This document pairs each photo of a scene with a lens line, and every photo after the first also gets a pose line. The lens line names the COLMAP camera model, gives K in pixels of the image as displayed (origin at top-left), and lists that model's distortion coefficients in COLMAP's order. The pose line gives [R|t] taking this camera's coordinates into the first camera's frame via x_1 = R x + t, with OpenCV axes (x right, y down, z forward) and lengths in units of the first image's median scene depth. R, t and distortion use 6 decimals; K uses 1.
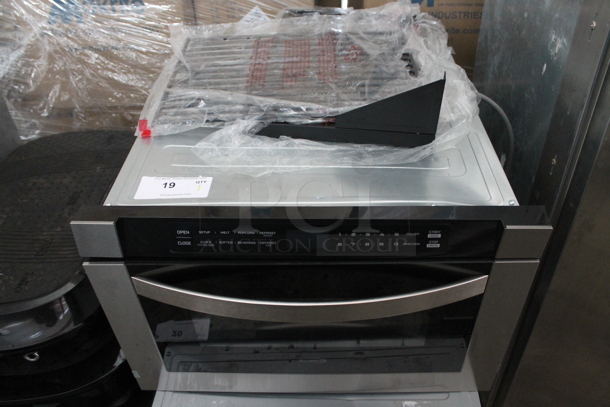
lens RADIAL K [[513.0, 0, 302.2], [0, 513.0, 198.2], [0, 0, 1]] dist [-0.129613, 0.085850]
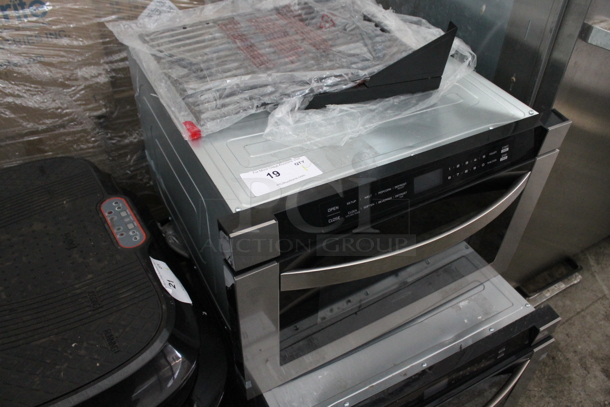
lens RADIAL K [[513.0, 0, 302.5], [0, 513.0, 207.3], [0, 0, 1]] dist [-0.129613, 0.085850]
pose [[0.853226, -0.298573, 0.427620, -0.590447], [0.274389, 0.954253, 0.118794, -0.060714], [-0.443526, 0.015976, 0.896119, 0.092006]]
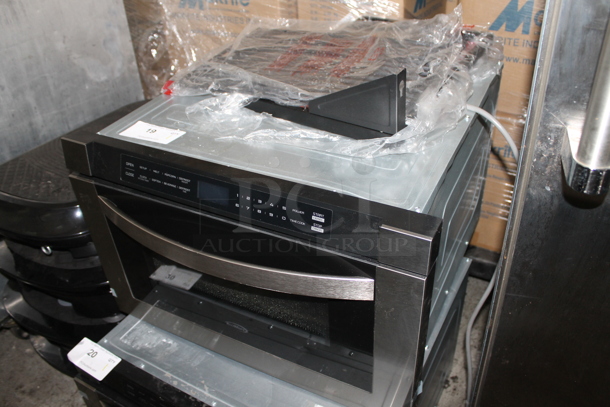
lens RADIAL K [[513.0, 0, 305.2], [0, 513.0, 201.7], [0, 0, 1]] dist [-0.129613, 0.085850]
pose [[0.895979, 0.235292, -0.376641, 0.482063], [-0.254937, 0.966955, -0.002395, 0.040567], [0.363631, 0.098166, 0.926356, 0.060653]]
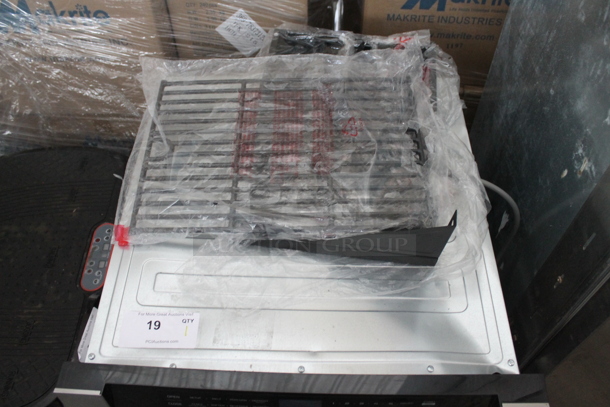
lens RADIAL K [[513.0, 0, 304.0], [0, 513.0, 200.1], [0, 0, 1]] dist [-0.129613, 0.085850]
pose [[0.999446, 0.003751, 0.033068, -0.014386], [-0.011944, 0.967857, 0.251217, -0.442240], [-0.031062, -0.251473, 0.967366, 0.133186]]
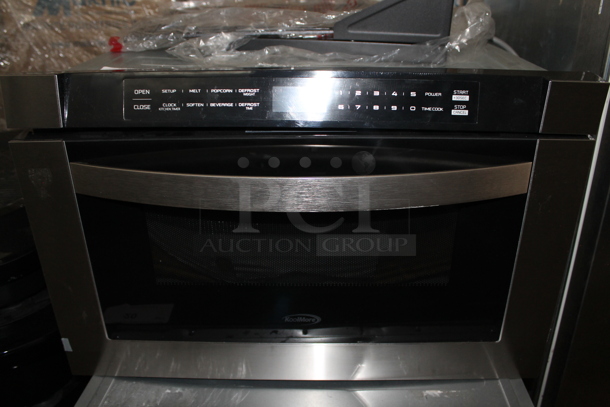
lens RADIAL K [[513.0, 0, 305.0], [0, 513.0, 204.2], [0, 0, 1]] dist [-0.129613, 0.085850]
pose [[0.999581, 0.023266, 0.017229, 0.007174], [-0.018252, 0.968382, -0.248805, 0.347204], [-0.022473, 0.248387, 0.968400, 0.231622]]
